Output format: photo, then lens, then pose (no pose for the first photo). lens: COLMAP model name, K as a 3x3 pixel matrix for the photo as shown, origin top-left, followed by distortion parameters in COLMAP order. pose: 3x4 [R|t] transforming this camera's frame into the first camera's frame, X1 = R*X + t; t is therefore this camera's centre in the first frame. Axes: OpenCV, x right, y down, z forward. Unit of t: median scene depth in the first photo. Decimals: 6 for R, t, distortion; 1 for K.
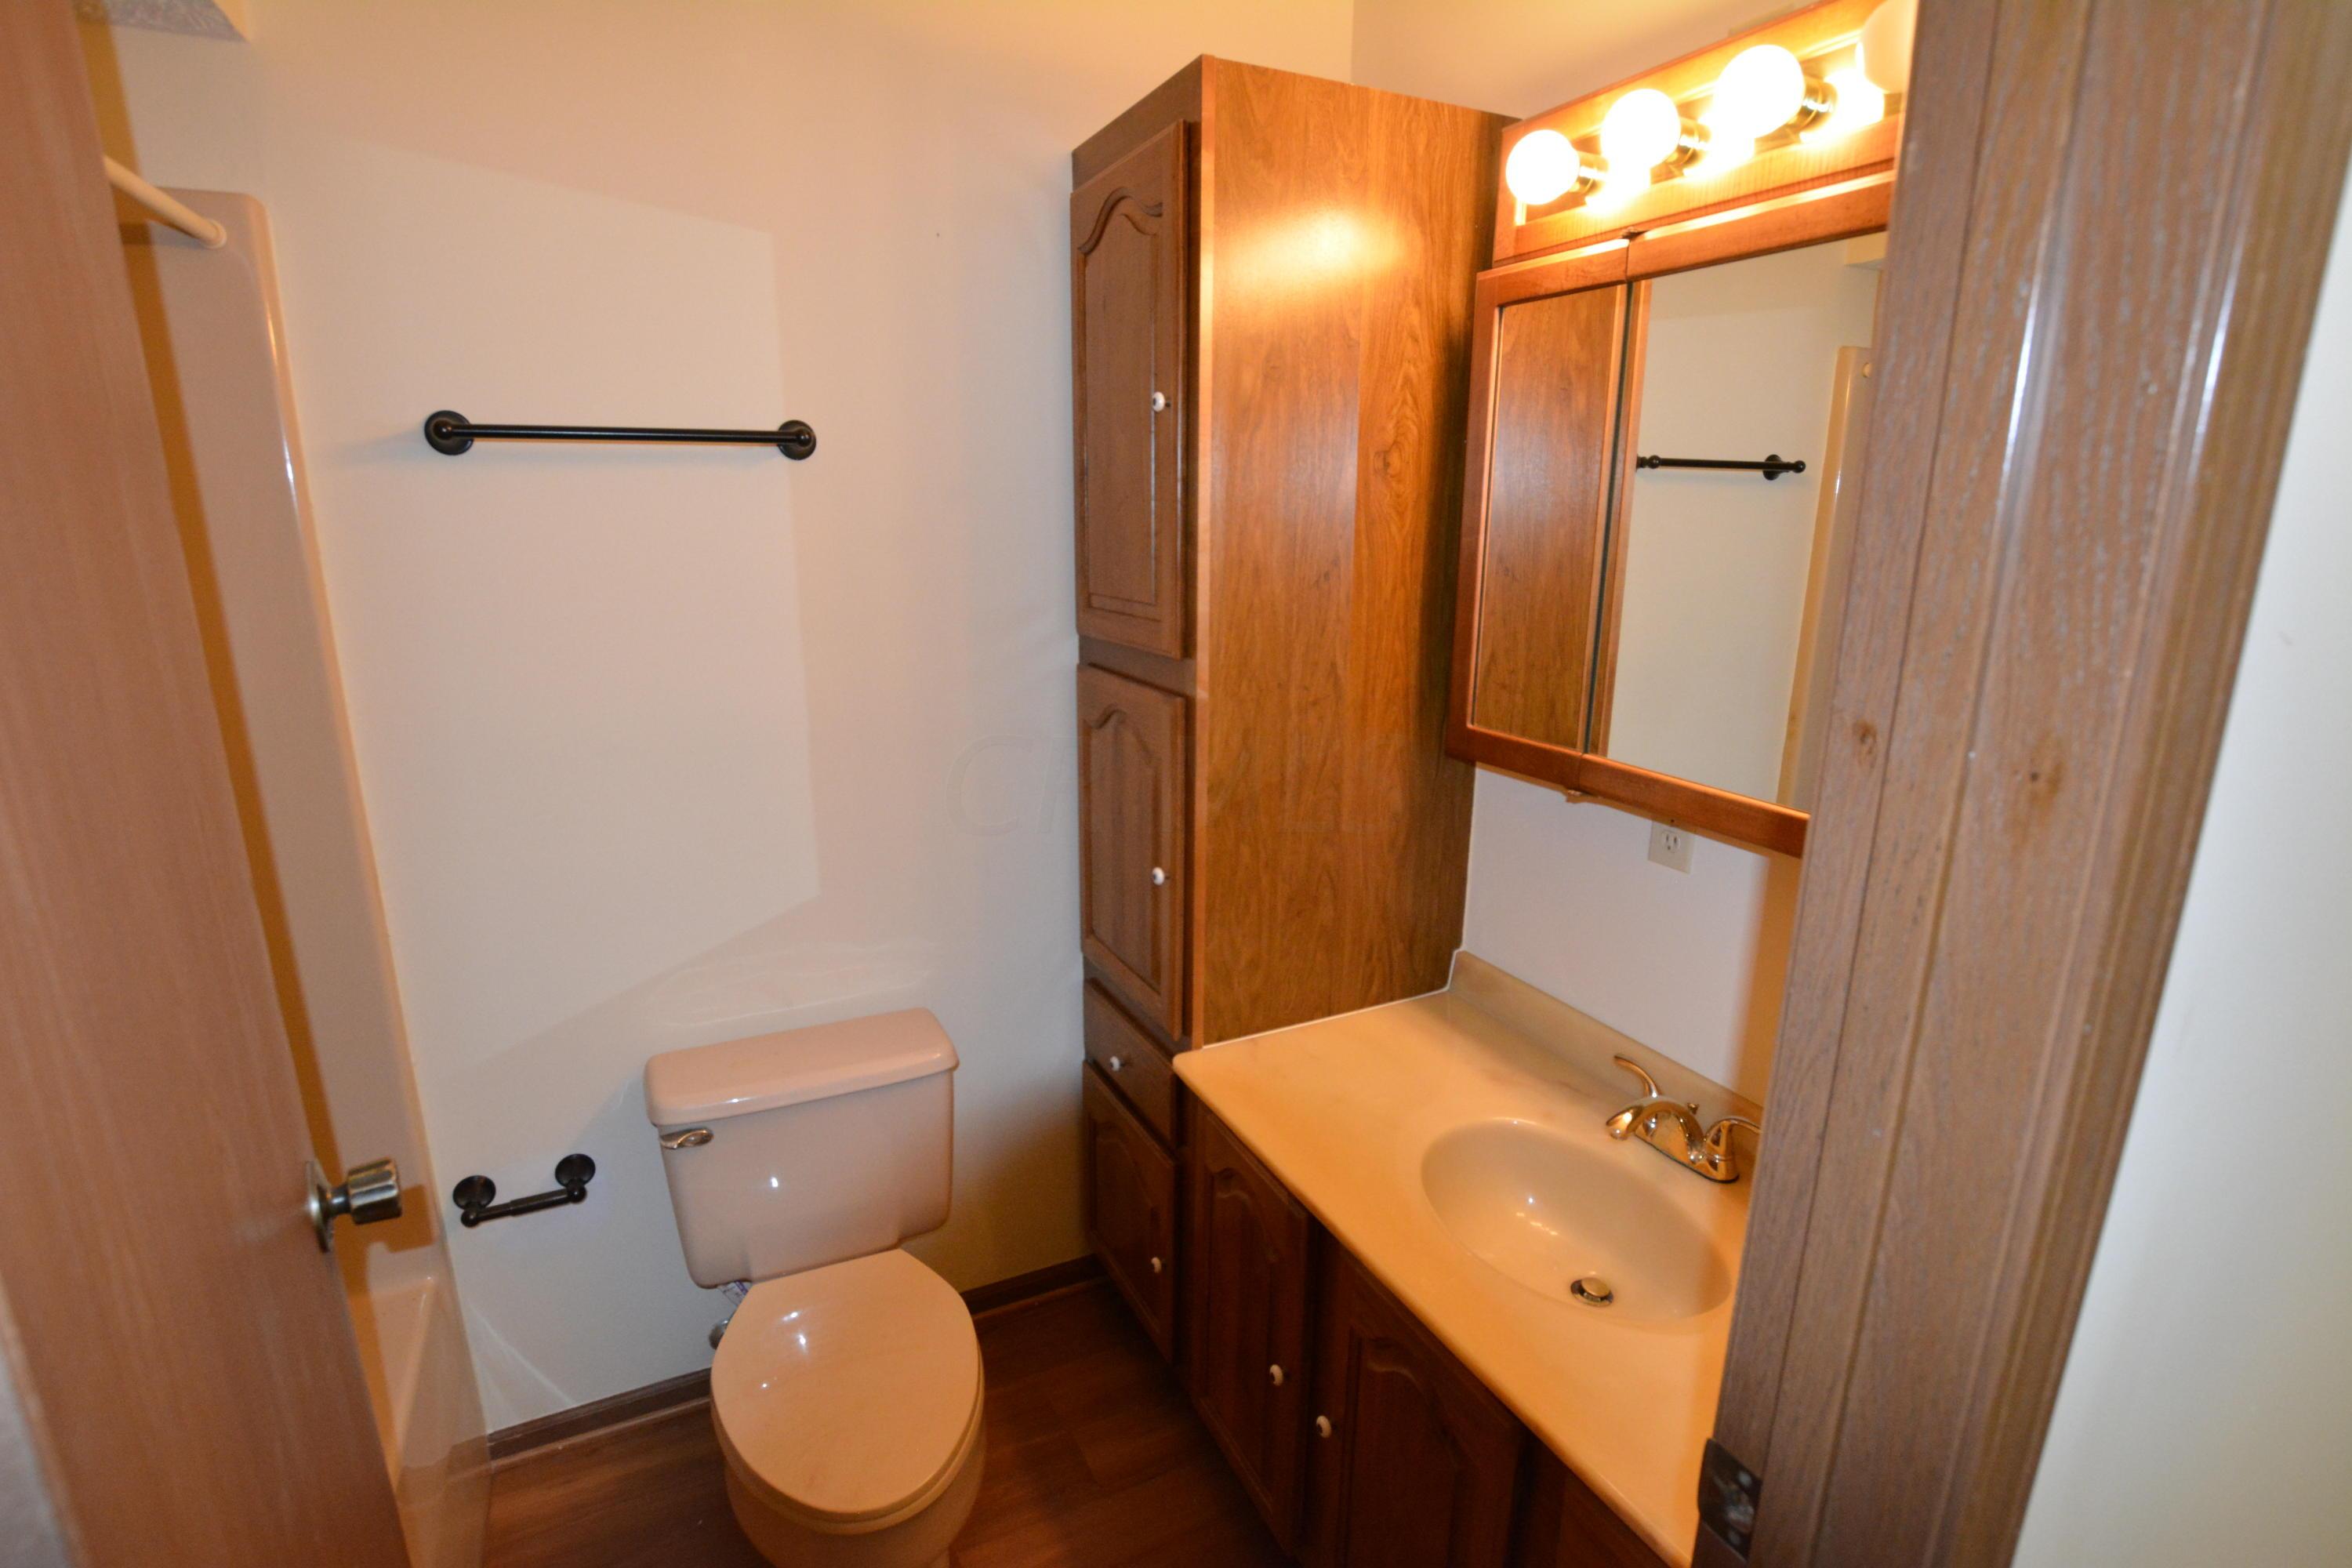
lens RADIAL K [[1117.0, 0, 1159.1], [0, 1117.0, 784.4], [0, 0, 1]] dist [-0.034644, 0.002834]
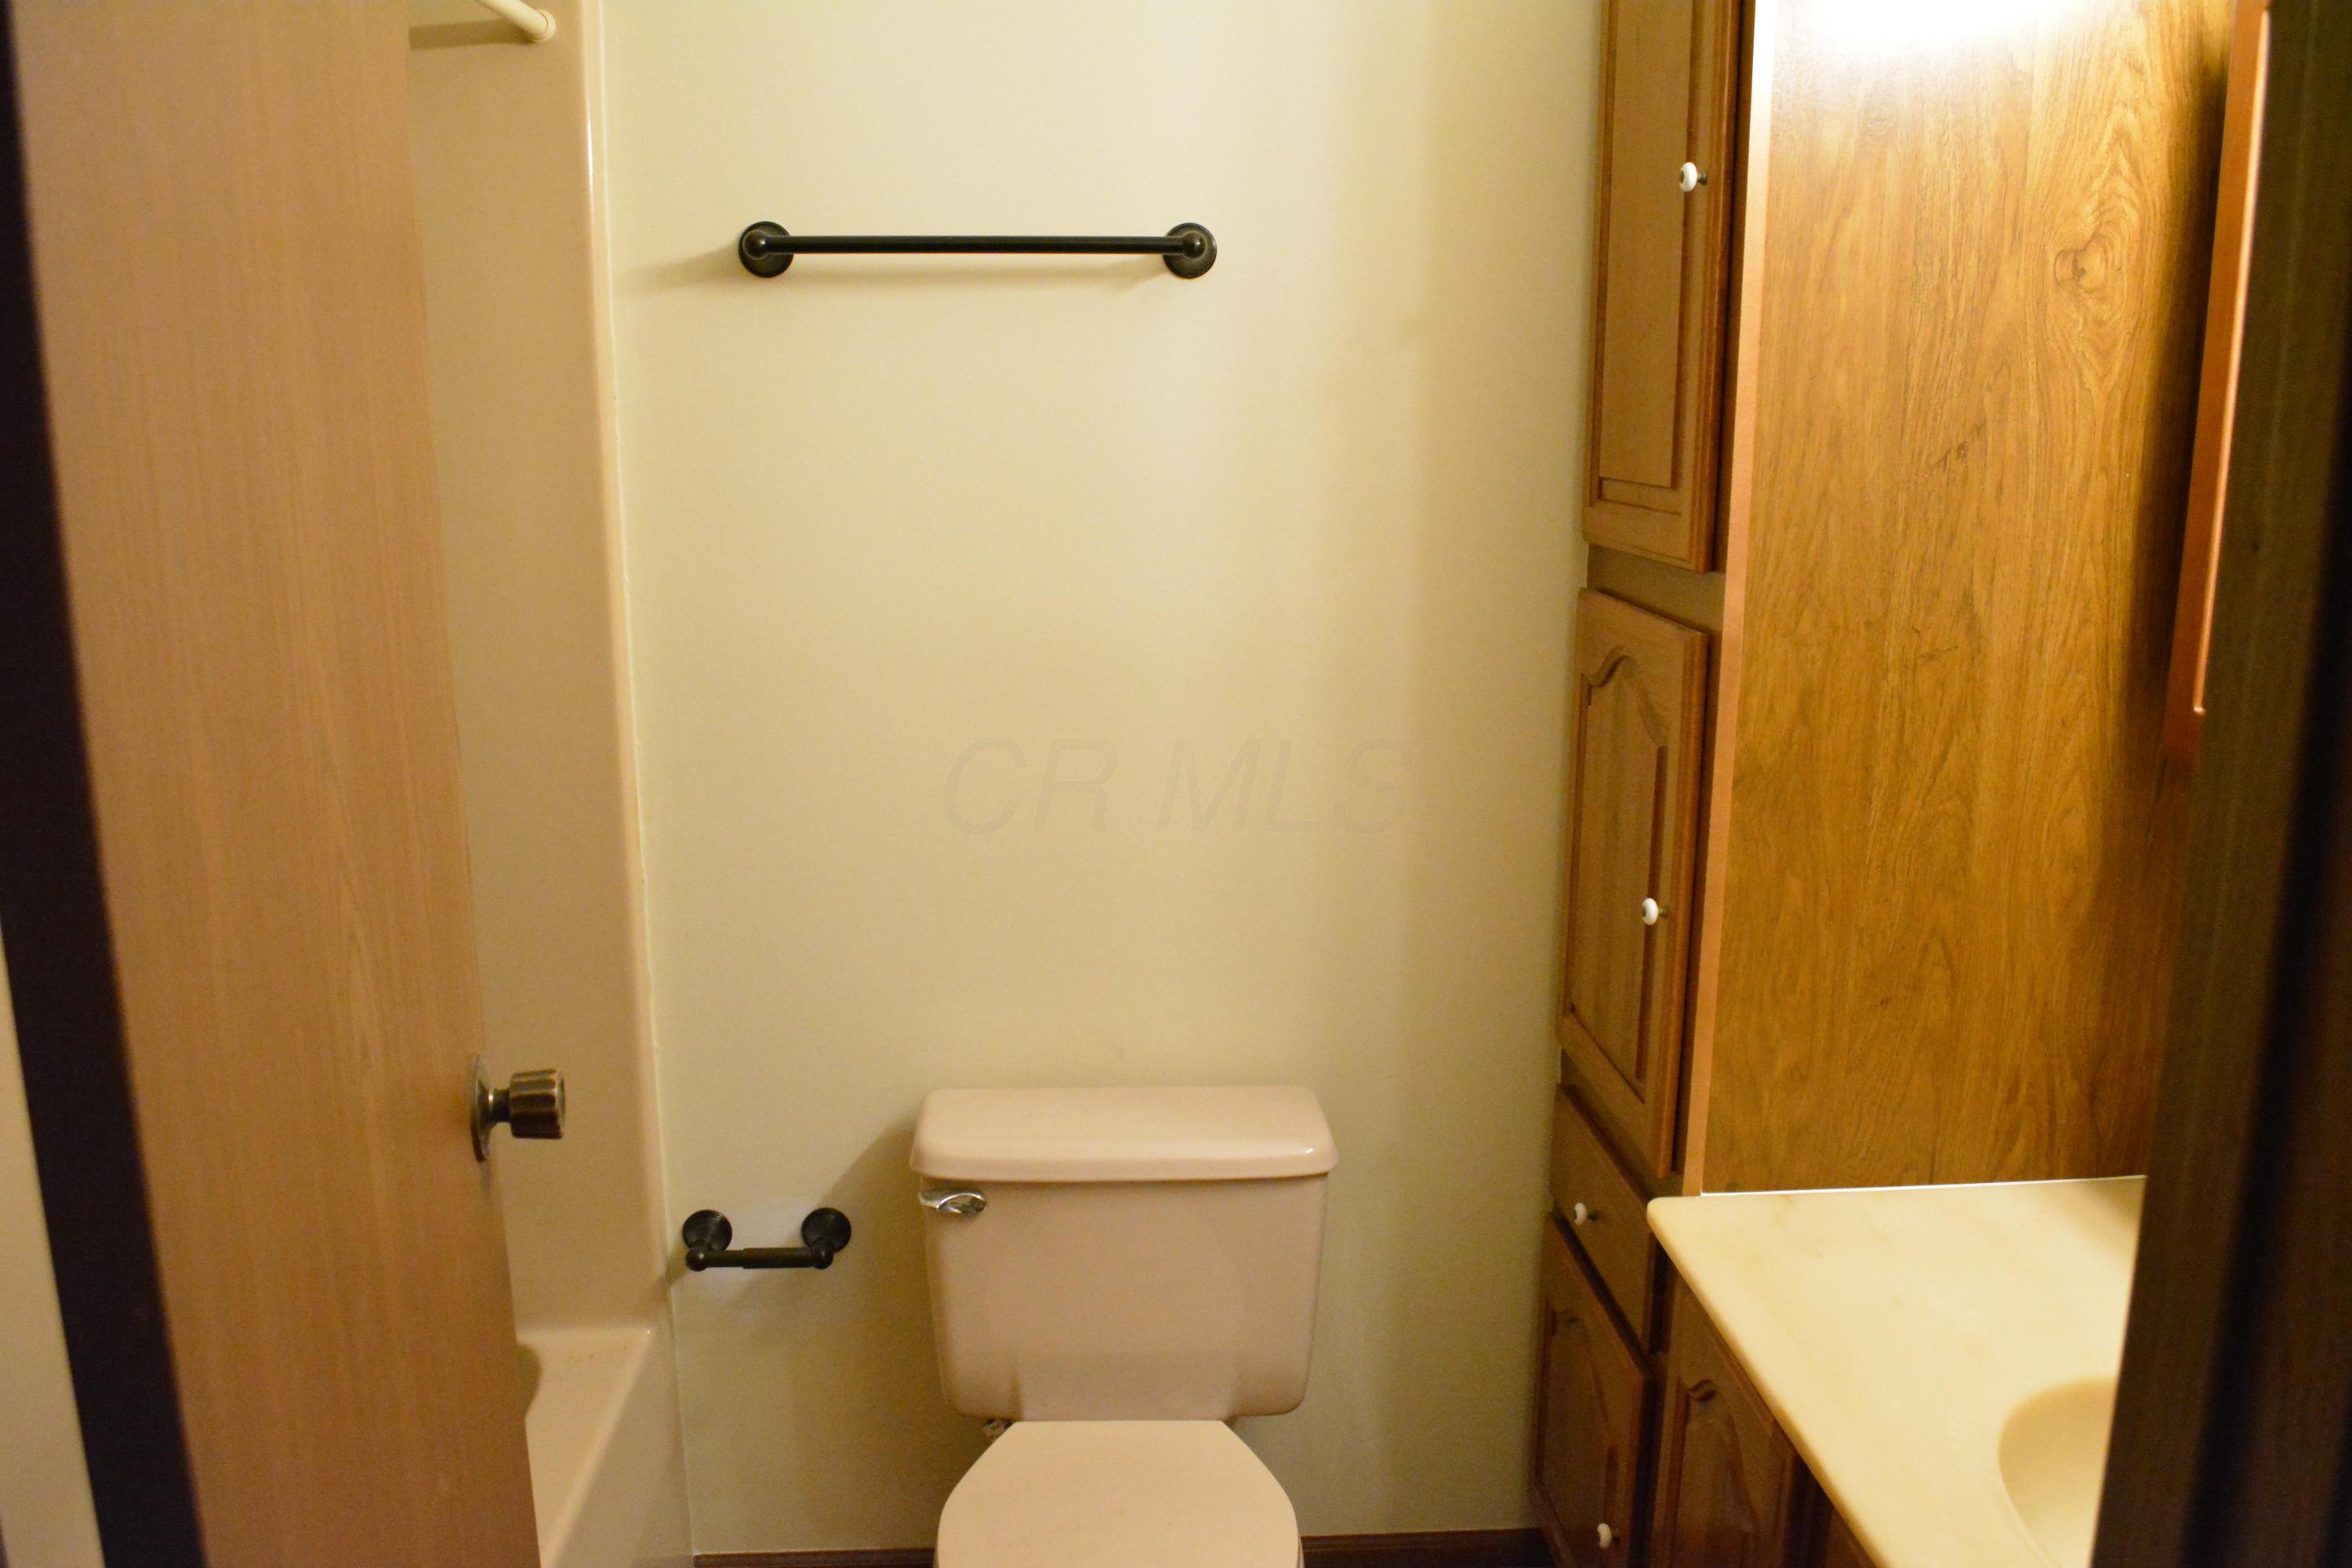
lens RADIAL K [[1851.6, 0, 1178.2], [0, 1851.6, 790.2], [0, 0, 1]] dist [-0.081786, 0.003329]
pose [[0.919874, 0.082029, -0.383539, 0.146563], [-0.097260, 0.995049, -0.020453, 0.059600], [0.379963, 0.056118, 0.923298, -0.076609]]
